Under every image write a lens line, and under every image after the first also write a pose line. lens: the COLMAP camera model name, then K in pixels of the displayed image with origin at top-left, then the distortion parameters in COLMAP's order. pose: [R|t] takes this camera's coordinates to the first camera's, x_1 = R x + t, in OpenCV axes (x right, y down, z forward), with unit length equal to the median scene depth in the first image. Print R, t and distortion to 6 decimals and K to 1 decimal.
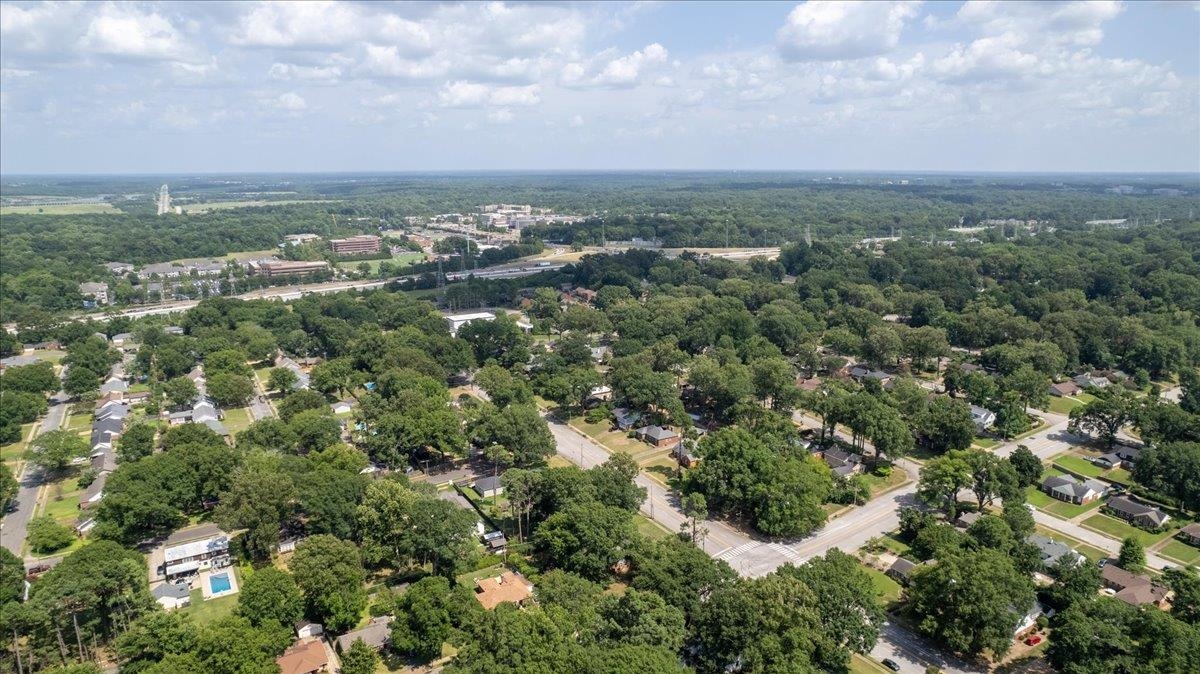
lens RADIAL K [[767.8, 0, 602.2], [0, 767.8, 344.0], [0, 0, 1]] dist [-0.073692, 0.065224]
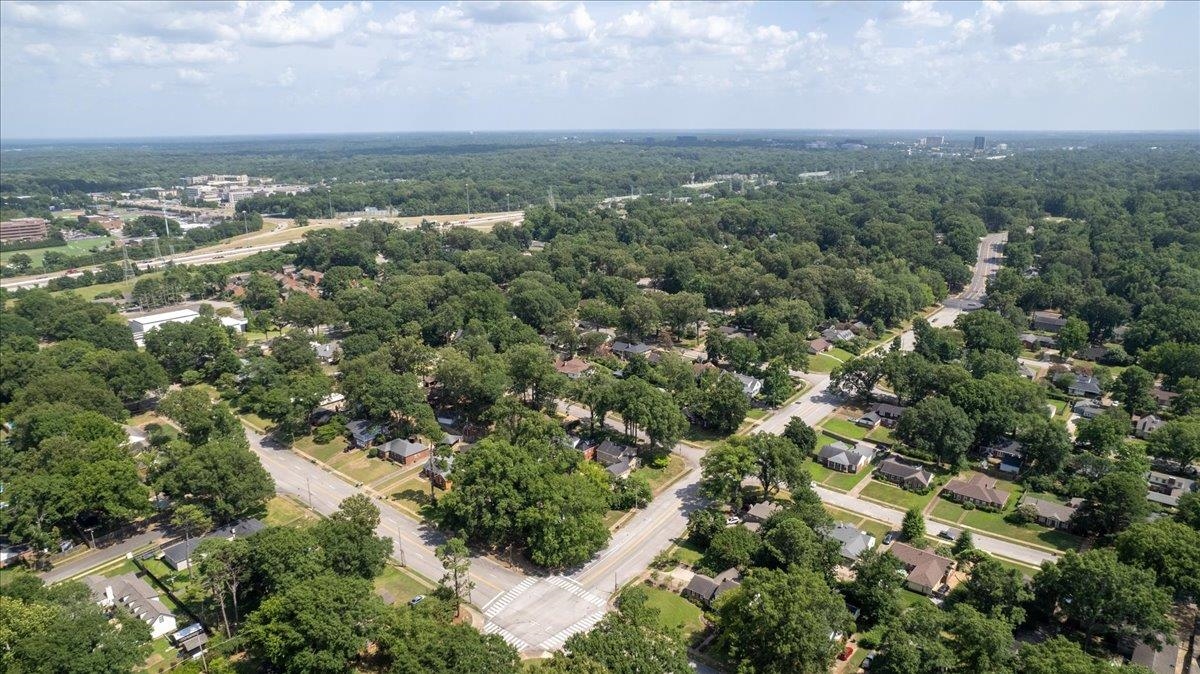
lens RADIAL K [[767.8, 0, 602.2], [0, 767.8, 344.0], [0, 0, 1]] dist [-0.073692, 0.065224]
pose [[0.945415, -0.094457, 0.311878, 0.025902], [0.079362, 0.994991, 0.060775, -0.029049], [-0.316056, -0.032707, 0.948177, 0.131405]]
